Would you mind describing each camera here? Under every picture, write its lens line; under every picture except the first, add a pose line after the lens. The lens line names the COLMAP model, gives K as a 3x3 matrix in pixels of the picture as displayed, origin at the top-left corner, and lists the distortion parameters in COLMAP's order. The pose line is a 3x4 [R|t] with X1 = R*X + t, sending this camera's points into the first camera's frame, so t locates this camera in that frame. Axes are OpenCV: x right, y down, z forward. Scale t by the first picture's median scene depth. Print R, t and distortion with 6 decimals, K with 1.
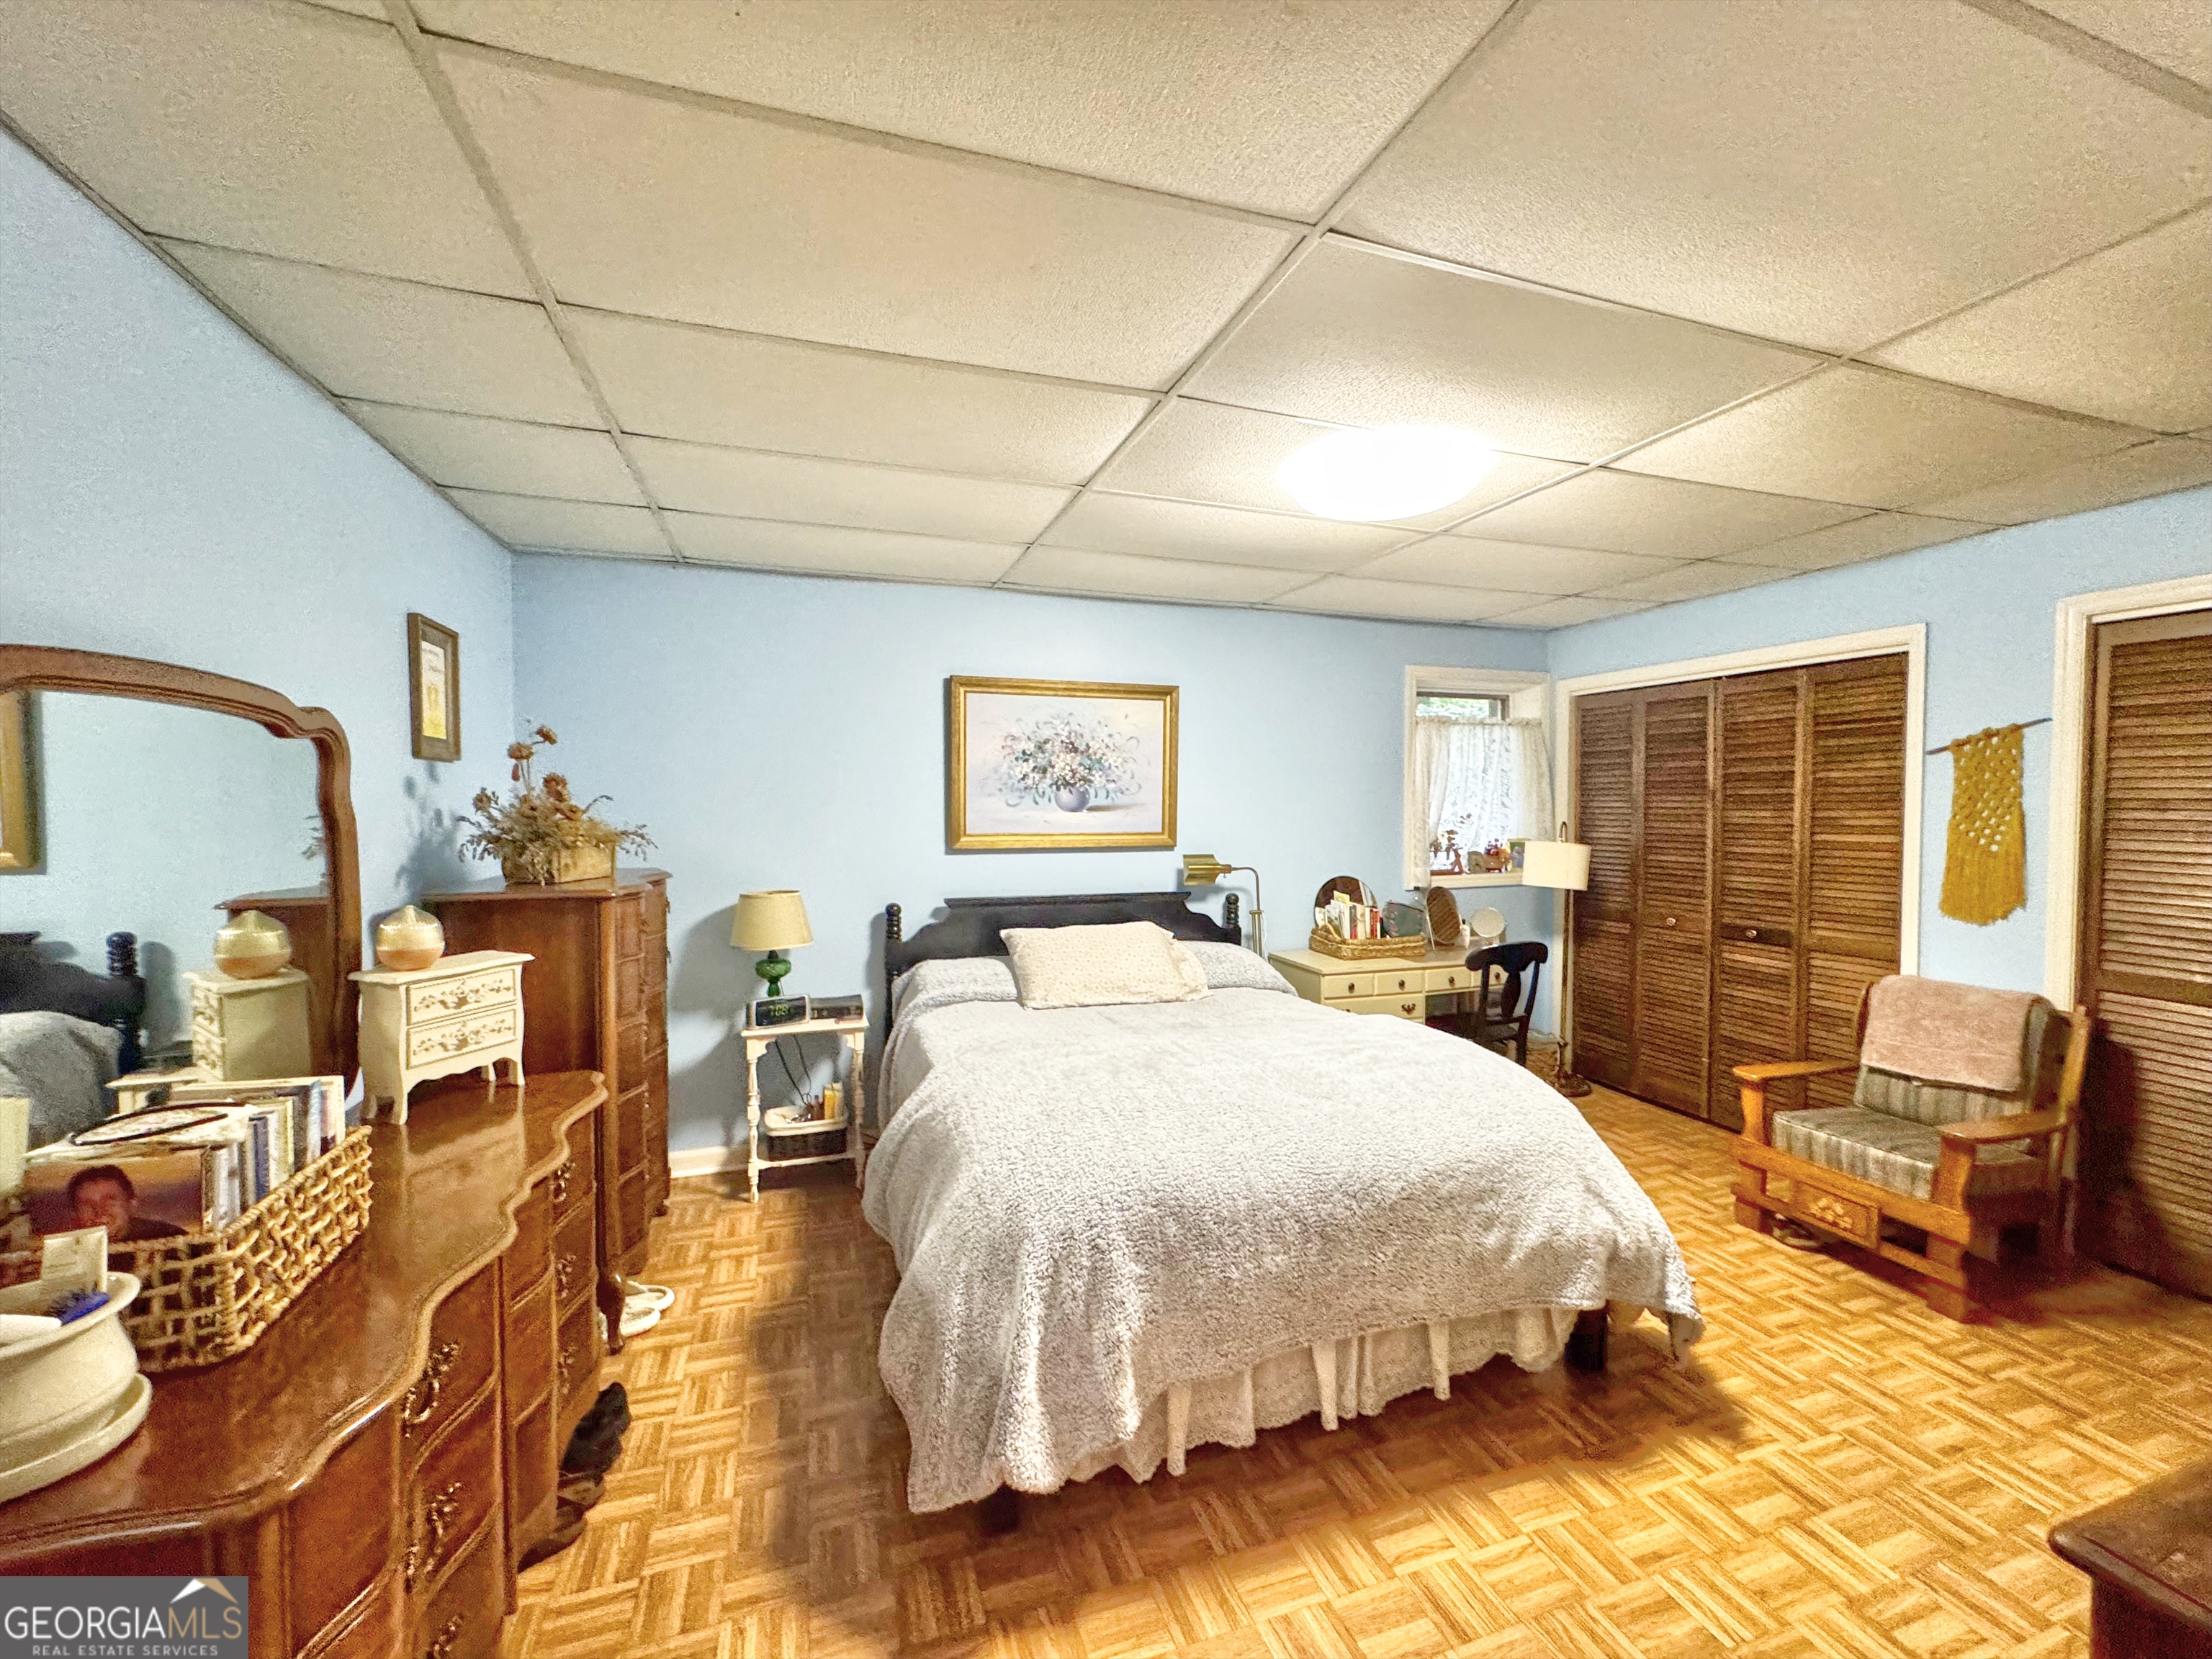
lens RADIAL K [[887.4, 0, 1108.3], [0, 887.4, 823.0], [0, 0, 1]] dist [-0.001653, 0.000413]
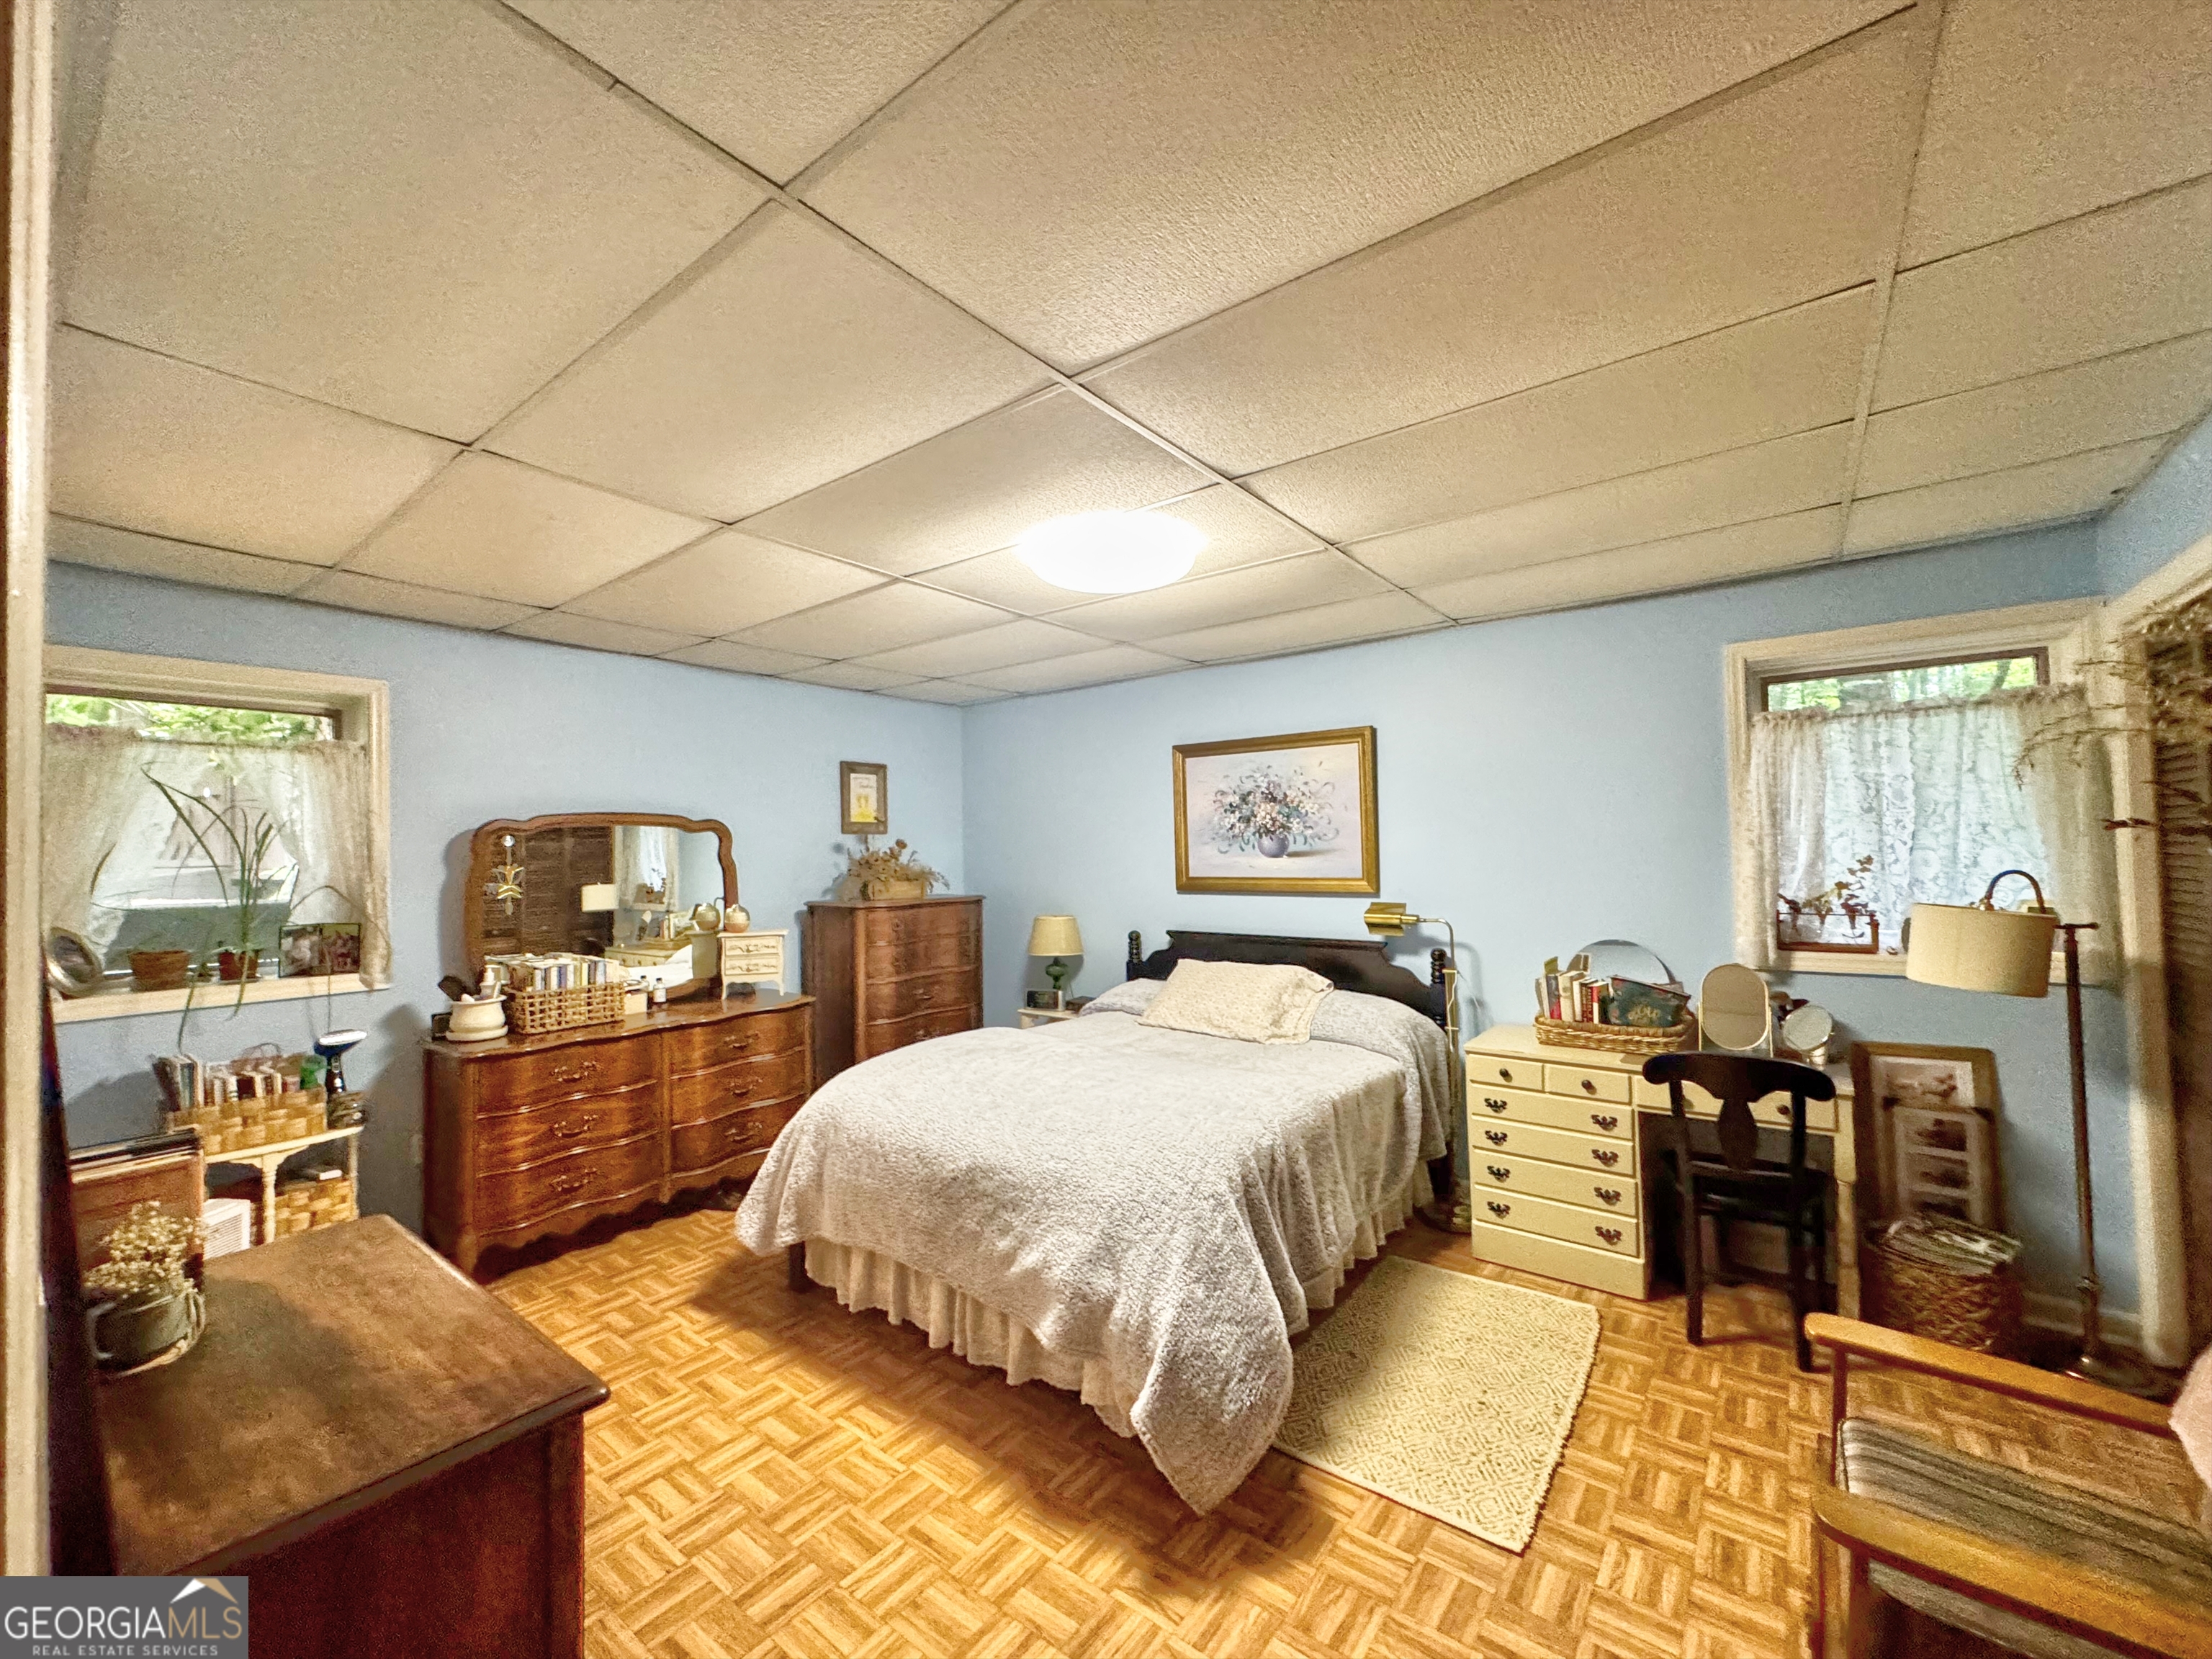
lens RADIAL K [[887.4, 0, 1114.2], [0, 887.4, 827.8], [0, 0, 1]] dist [-0.001653, 0.000413]
pose [[0.558058, -0.031067, -0.829220, 0.753269], [-0.001217, 0.999267, -0.038257, -0.007339], [0.829801, 0.022359, 0.557611, 0.248908]]
